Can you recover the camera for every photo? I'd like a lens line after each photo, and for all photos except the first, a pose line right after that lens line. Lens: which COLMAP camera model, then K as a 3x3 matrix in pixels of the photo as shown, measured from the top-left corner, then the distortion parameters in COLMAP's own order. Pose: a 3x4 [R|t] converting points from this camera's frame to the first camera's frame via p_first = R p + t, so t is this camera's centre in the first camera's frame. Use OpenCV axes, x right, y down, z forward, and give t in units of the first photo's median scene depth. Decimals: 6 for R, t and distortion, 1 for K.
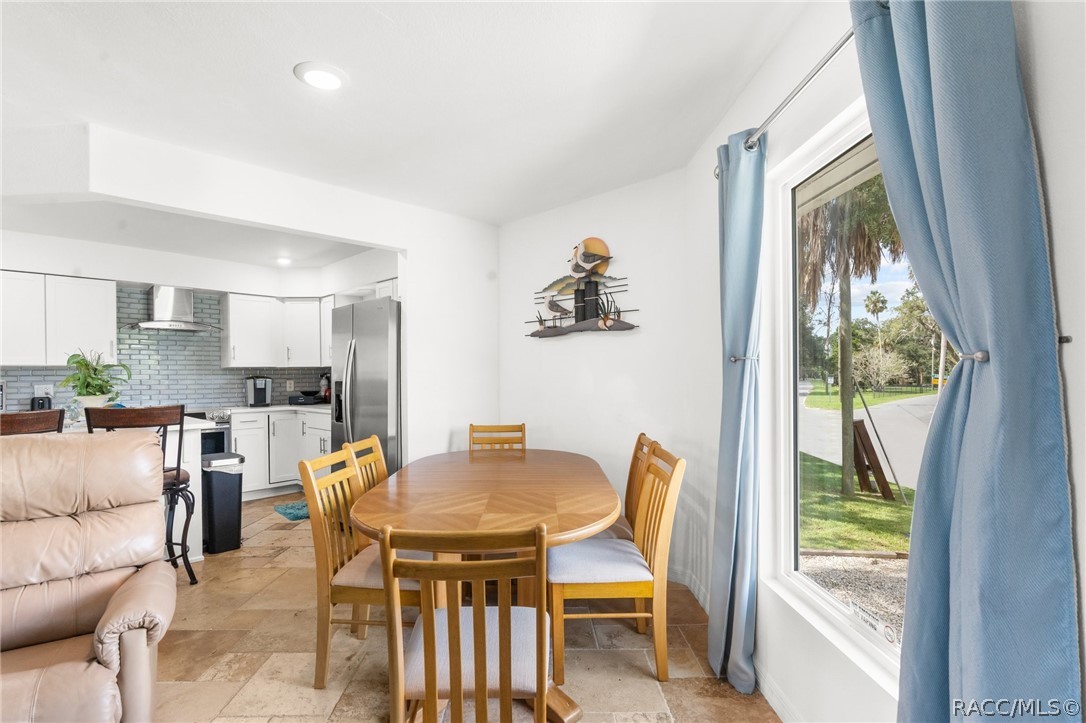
lens RADIAL K [[501.7, 0, 544.8], [0, 501.7, 372.4], [0, 0, 1]] dist [-0.013003, 0.003363]
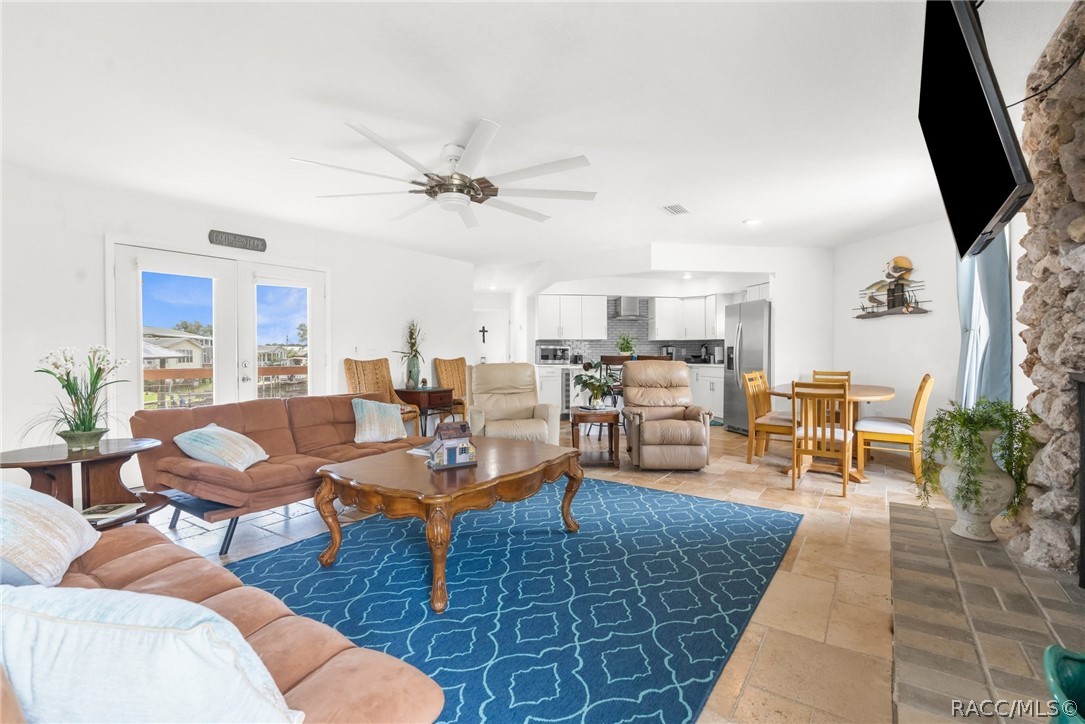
lens RADIAL K [[501.2, 0, 543.0], [0, 501.2, 359.8], [0, 0, 1]] dist [-0.013003, 0.003363]
pose [[0.813893, 0.014095, -0.580843, 0.091904], [-0.001977, 0.999767, 0.021490, 0.031100], [0.581011, -0.016342, 0.813732, -0.950171]]
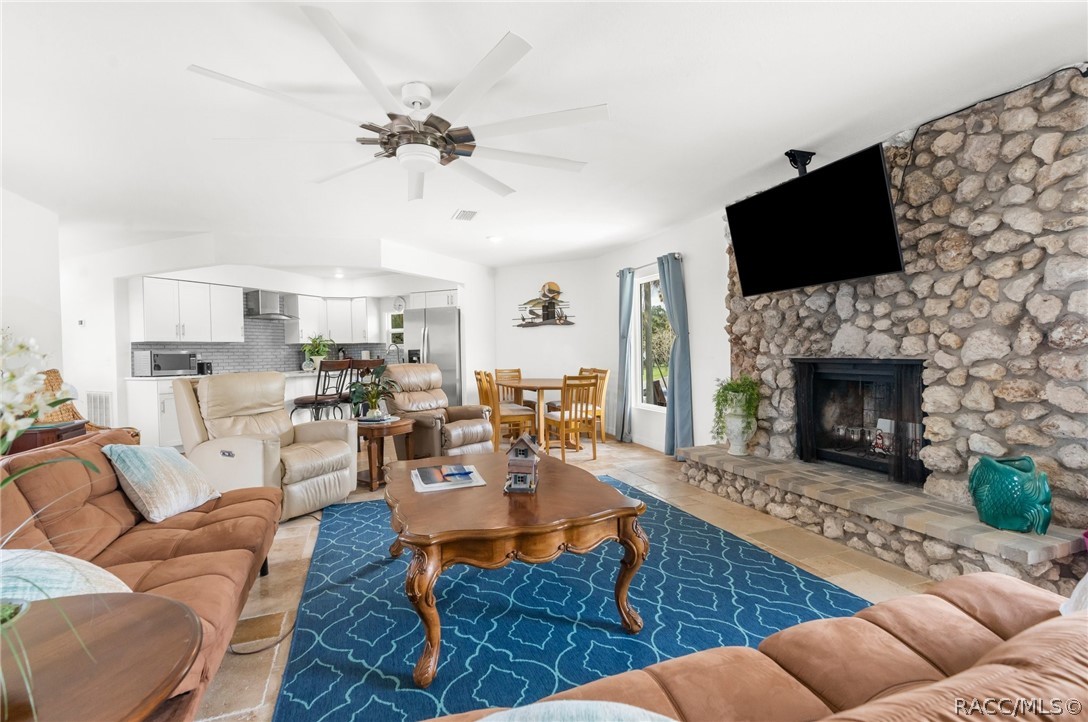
lens RADIAL K [[502.6, 0, 547.2], [0, 502.6, 361.7], [0, 0, 1]] dist [-0.013003, 0.003363]
pose [[0.939152, -0.015494, 0.343153, -0.660460], [0.010174, 0.999799, 0.017297, 0.038989], [-0.343352, -0.012753, 0.939120, -1.023489]]
